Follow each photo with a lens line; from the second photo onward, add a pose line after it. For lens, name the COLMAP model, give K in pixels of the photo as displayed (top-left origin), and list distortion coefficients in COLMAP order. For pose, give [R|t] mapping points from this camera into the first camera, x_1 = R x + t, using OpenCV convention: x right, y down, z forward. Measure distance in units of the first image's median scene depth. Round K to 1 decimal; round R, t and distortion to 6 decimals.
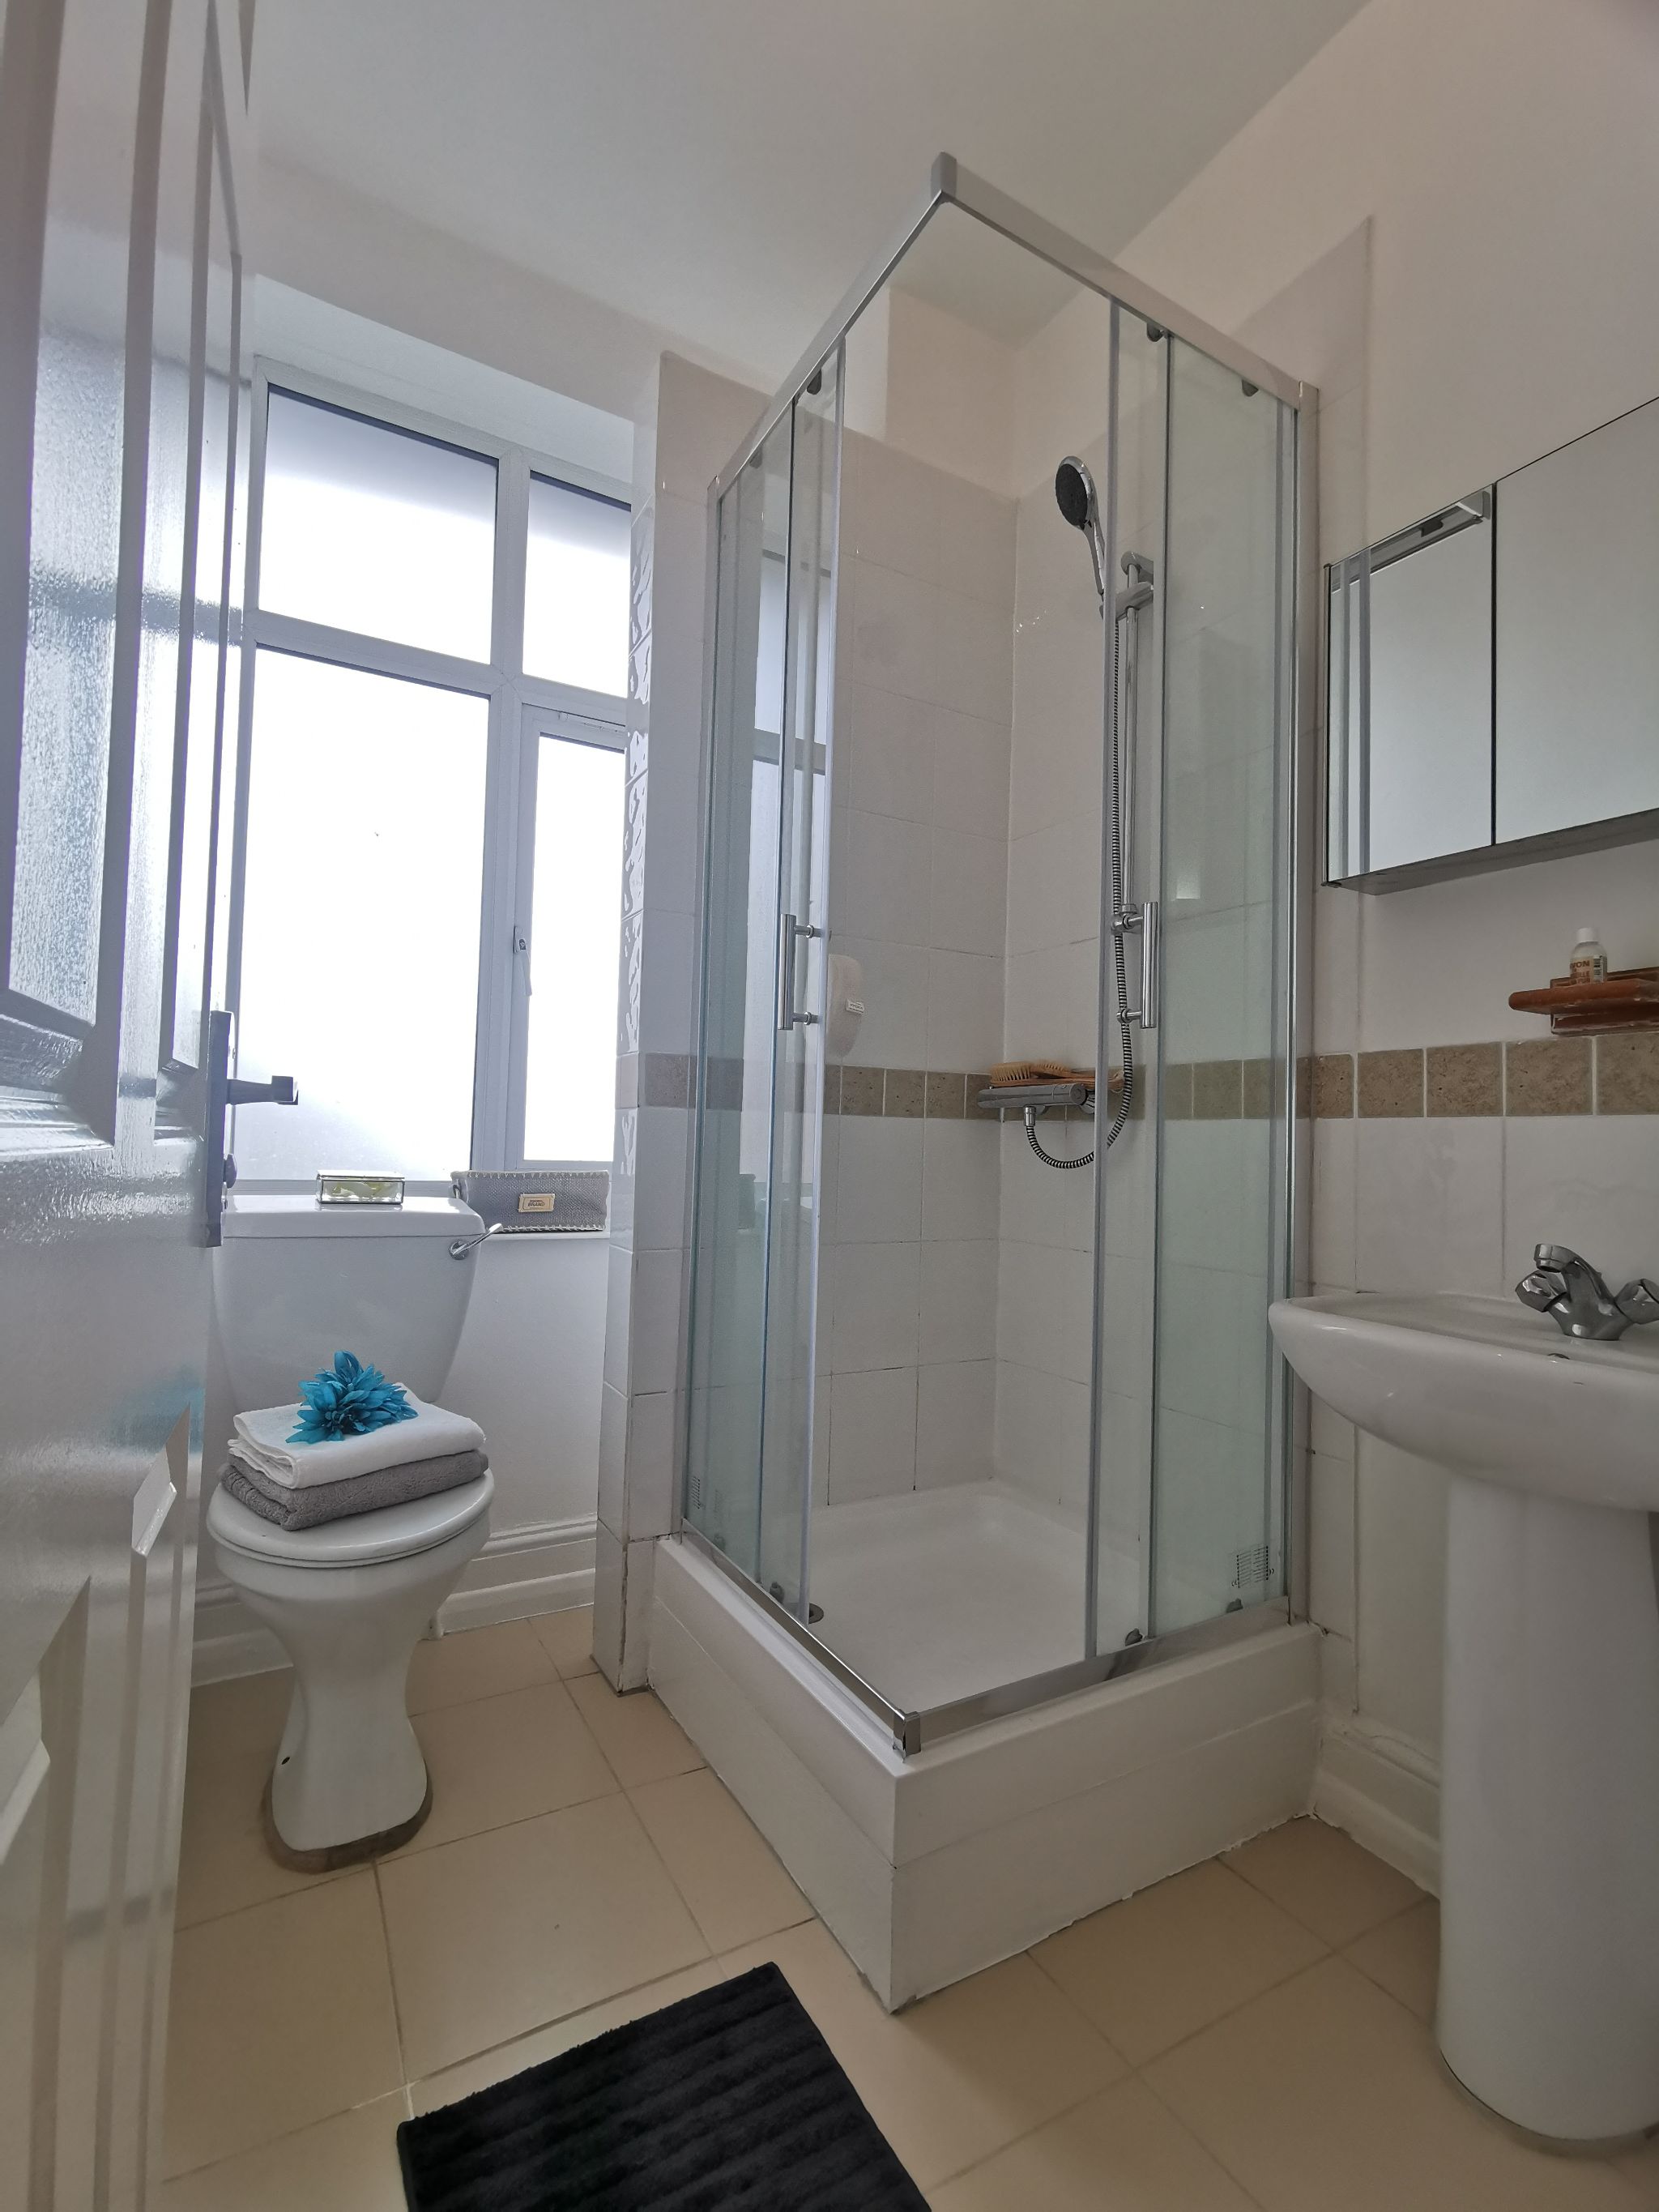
lens RADIAL K [[1019.1, 0, 825.6], [0, 1019.1, 1104.3], [0, 0, 1]] dist [-0.009026, 0.011837]
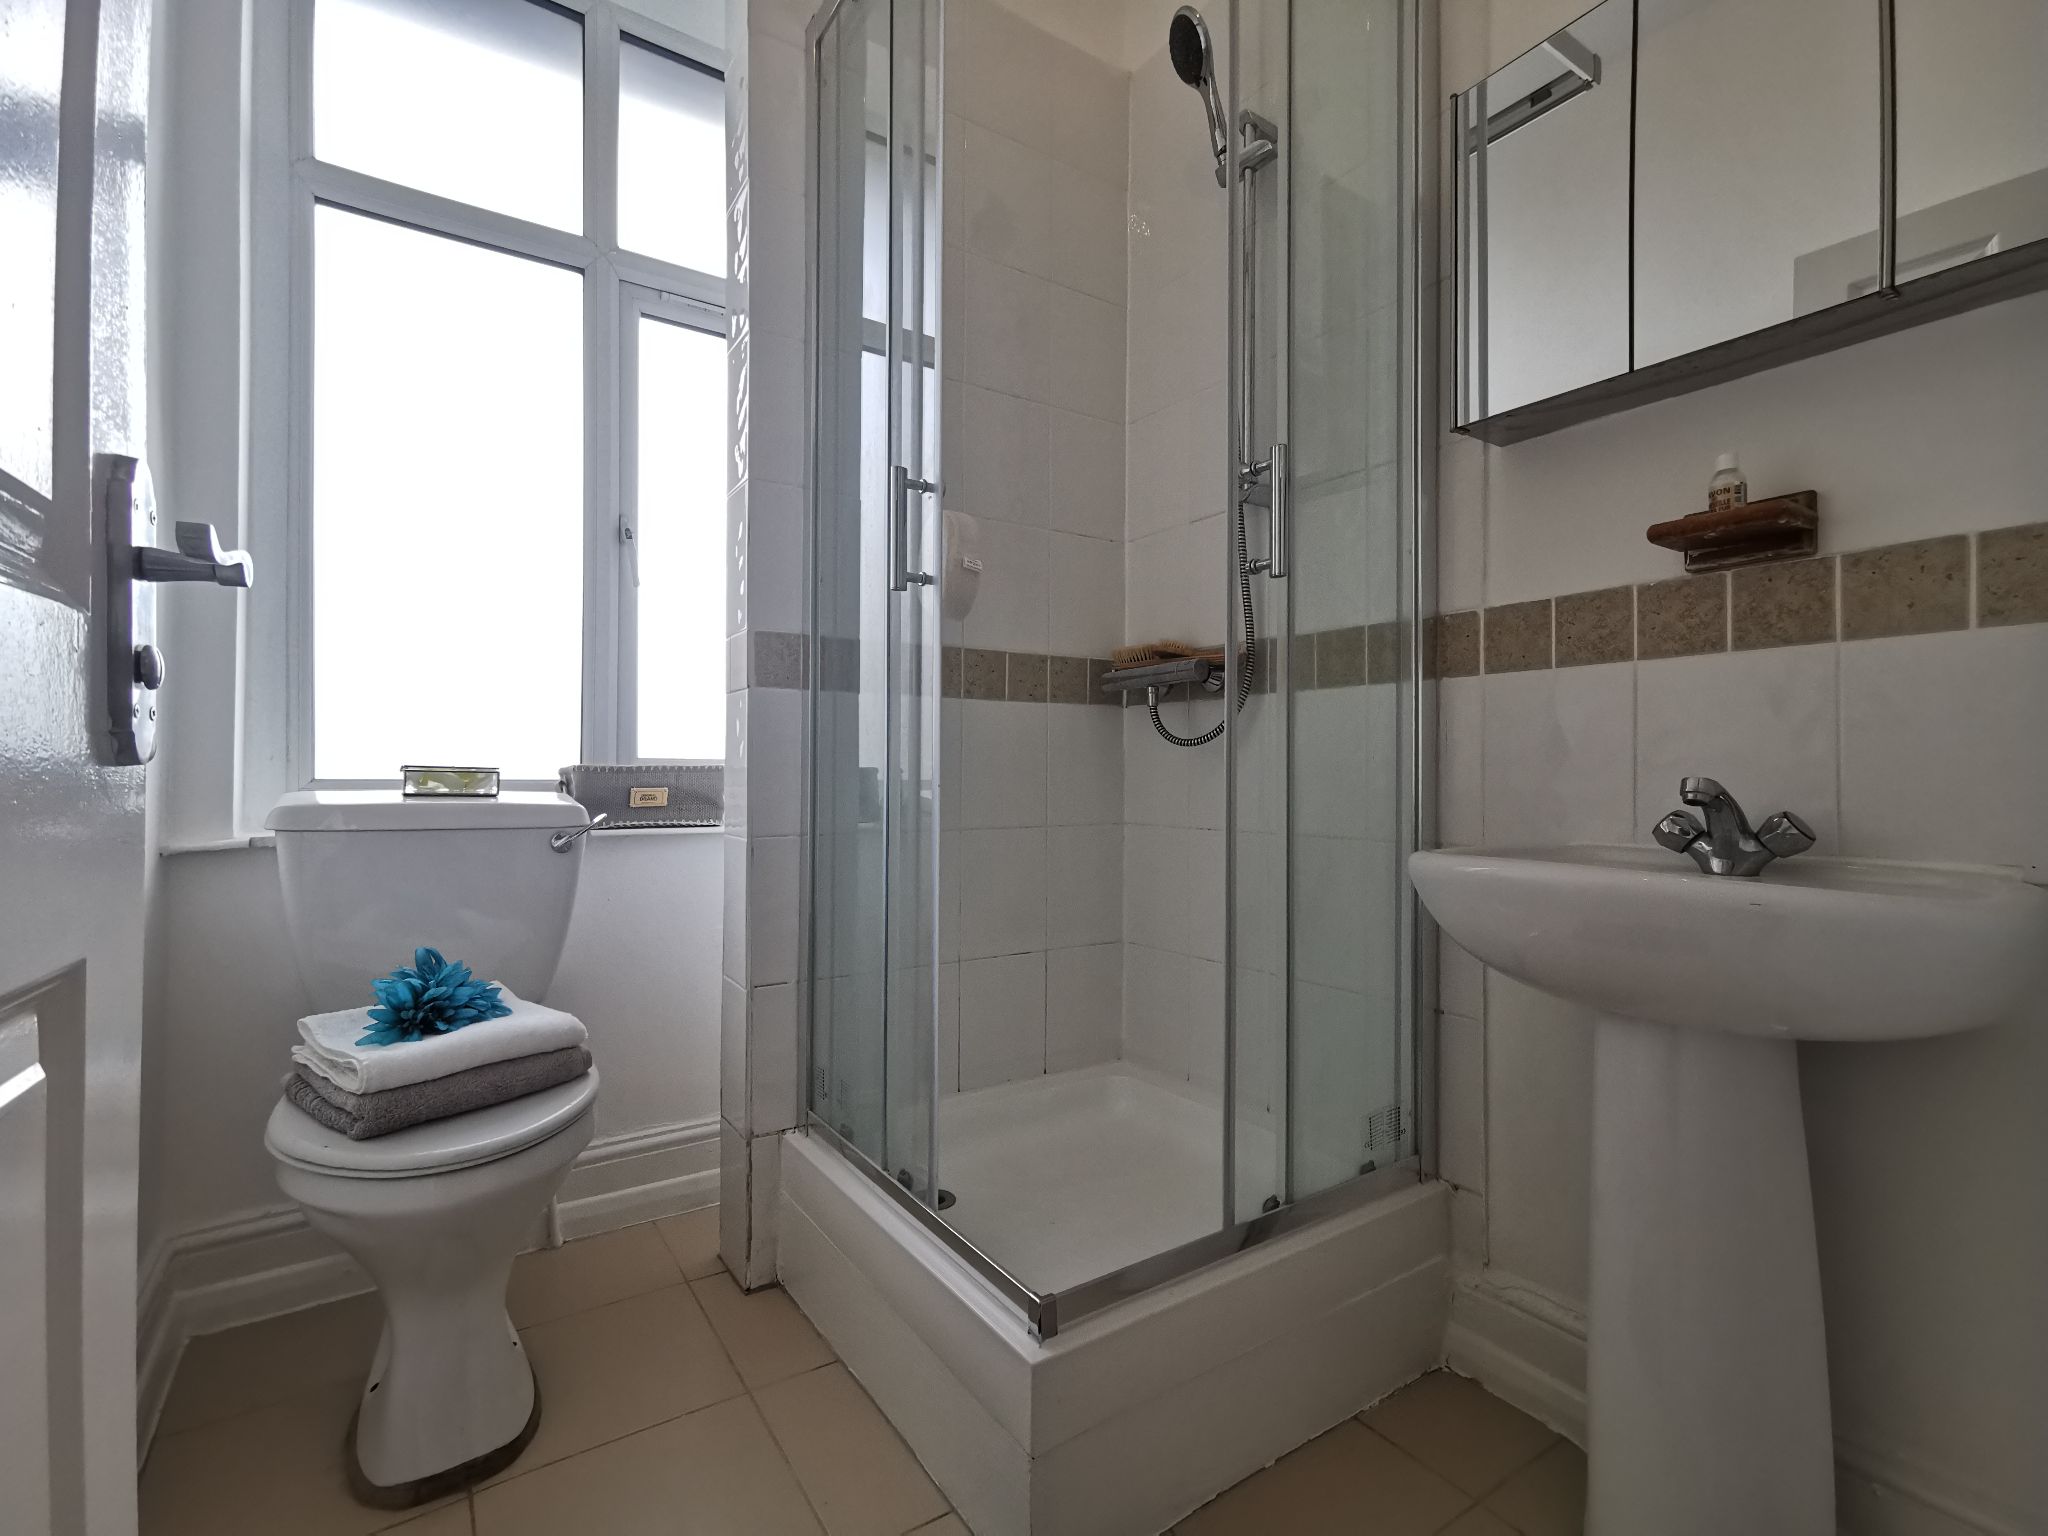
lens RADIAL K [[943.7, 0, 1024.0], [0, 943.7, 768.0], [0, 0, 1]] dist [-0.009026, 0.011837]
pose [[0.997174, -0.022993, 0.071525, 0.009667], [0.020675, 0.999242, 0.032980, 0.063945], [-0.072229, -0.031408, 0.996893, 0.115975]]
